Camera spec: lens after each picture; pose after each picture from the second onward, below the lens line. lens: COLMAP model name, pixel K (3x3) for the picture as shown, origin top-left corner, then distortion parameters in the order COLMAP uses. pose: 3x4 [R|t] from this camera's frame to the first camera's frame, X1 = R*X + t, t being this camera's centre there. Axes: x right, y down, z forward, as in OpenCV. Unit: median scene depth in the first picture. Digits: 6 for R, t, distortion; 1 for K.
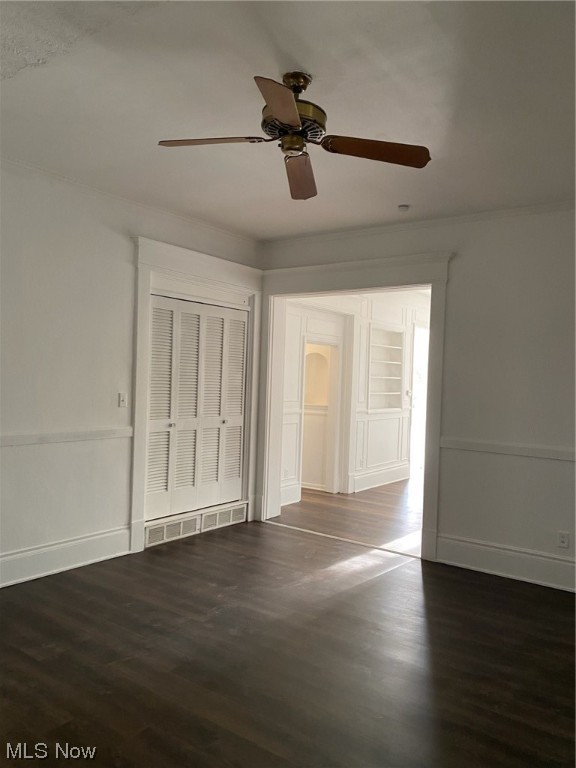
lens RADIAL K [[575.6, 0, 288.0], [0, 575.6, 384.0], [0, 0, 1]] dist [0.010688, -0.003105]
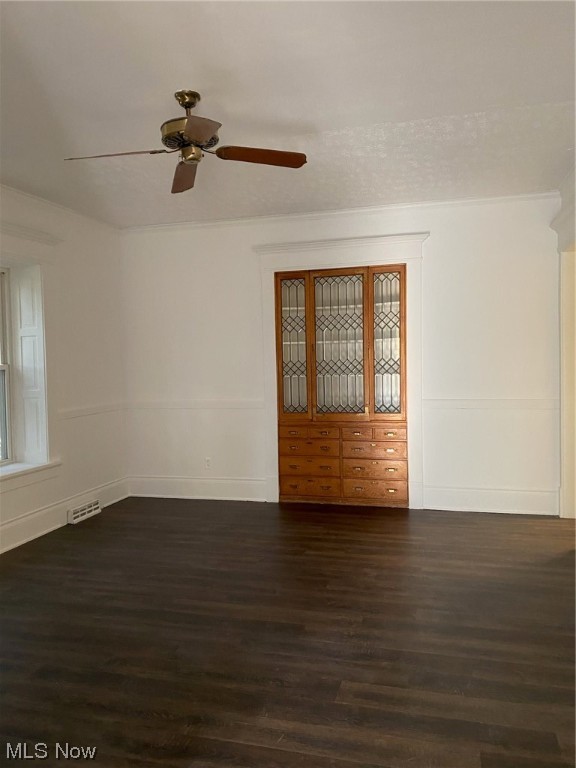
lens RADIAL K [[575.6, 0, 288.0], [0, 575.6, 384.0], [0, 0, 1]] dist [0.010688, -0.003105]
pose [[-0.928261, -0.002091, -0.371923, 0.203297], [-0.017796, 0.999089, 0.038798, -0.000789], [0.371503, 0.042634, -0.927452, 1.728273]]
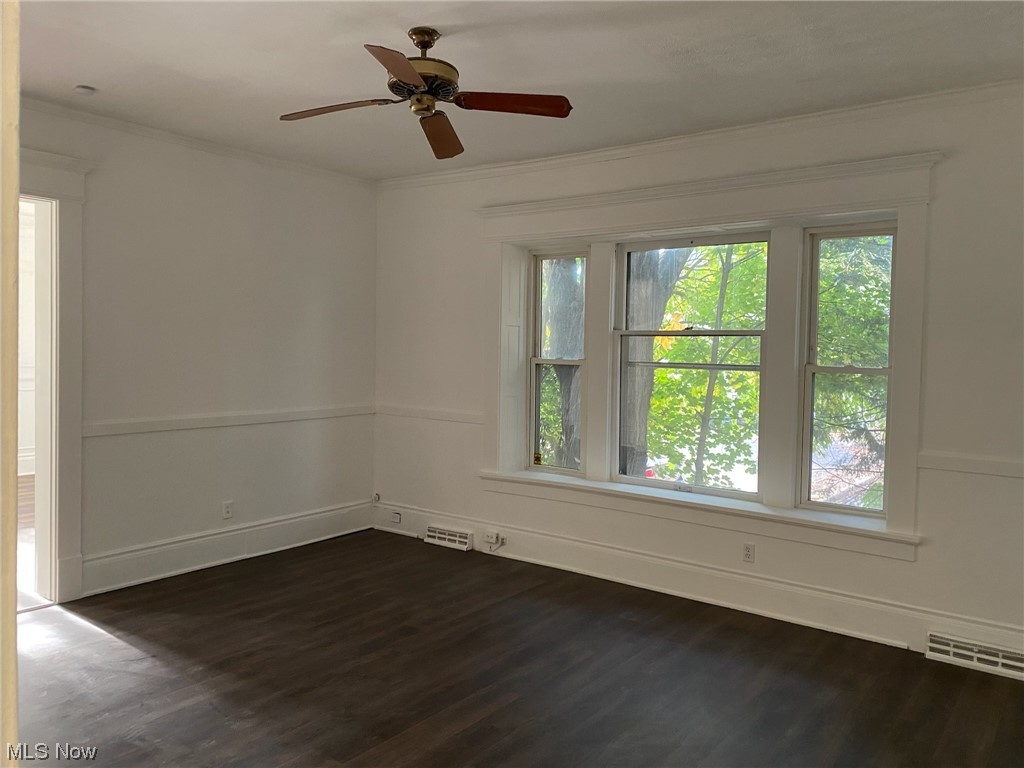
lens RADIAL K [[767.4, 0, 517.4], [0, 767.4, 379.8], [0, 0, 1]] dist [0.010688, -0.003105]
pose [[0.000973, -0.073111, 0.997323, -0.991592], [-0.007816, 0.997293, 0.073117, -0.050214], [-0.999969, -0.007866, 0.000399, 0.683371]]
